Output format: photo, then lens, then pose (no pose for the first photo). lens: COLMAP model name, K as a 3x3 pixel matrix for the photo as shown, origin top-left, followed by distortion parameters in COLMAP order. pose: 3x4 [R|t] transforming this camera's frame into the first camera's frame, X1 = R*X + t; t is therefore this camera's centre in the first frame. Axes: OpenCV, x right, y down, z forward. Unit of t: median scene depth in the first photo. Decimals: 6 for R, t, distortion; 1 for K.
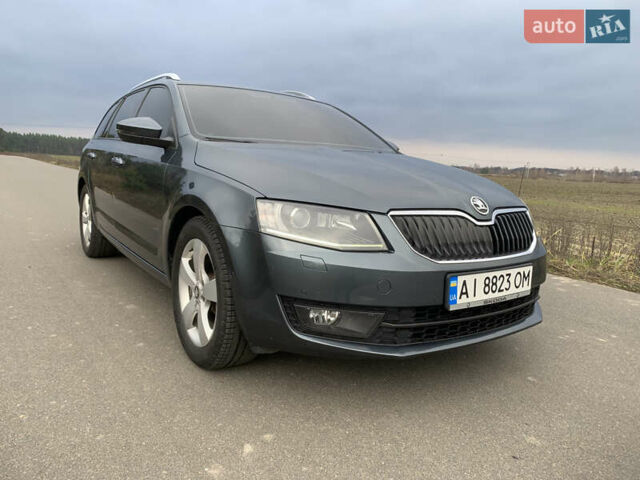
lens RADIAL K [[485.0, 0, 317.4], [0, 485.0, 222.4], [0, 0, 1]] dist [0.043296, -0.054452]
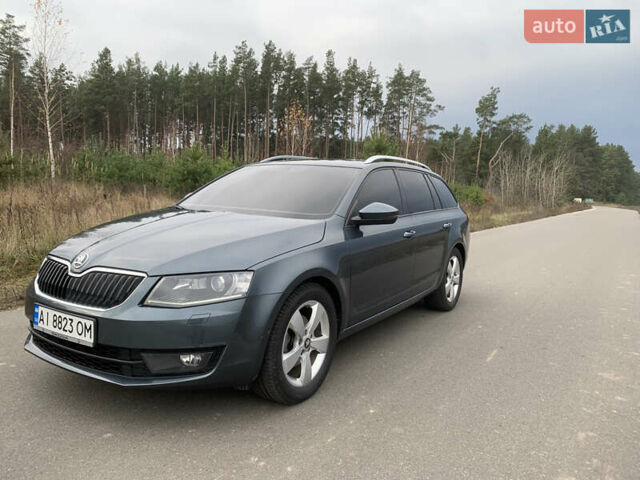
lens RADIAL K [[485.0, 0, 317.4], [0, 485.0, 222.4], [0, 0, 1]] dist [0.043296, -0.054452]
pose [[0.404926, 0.024705, -0.914016, 1.827926], [-0.139855, 0.989546, -0.035212, -0.183967], [0.903590, 0.142088, 0.404147, 1.074515]]
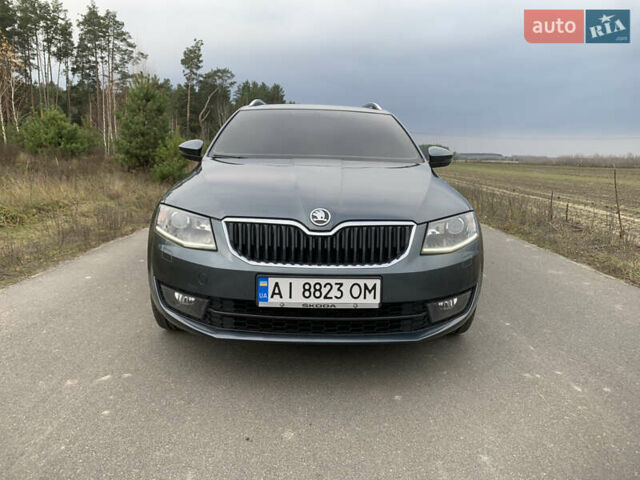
lens RADIAL K [[485.0, 0, 317.4], [0, 485.0, 222.4], [0, 0, 1]] dist [0.043296, -0.054452]
pose [[0.836993, 0.045829, -0.545291, 0.956761], [-0.053579, 0.998562, 0.001684, -0.025346], [0.544584, 0.027807, 0.838245, 0.101206]]
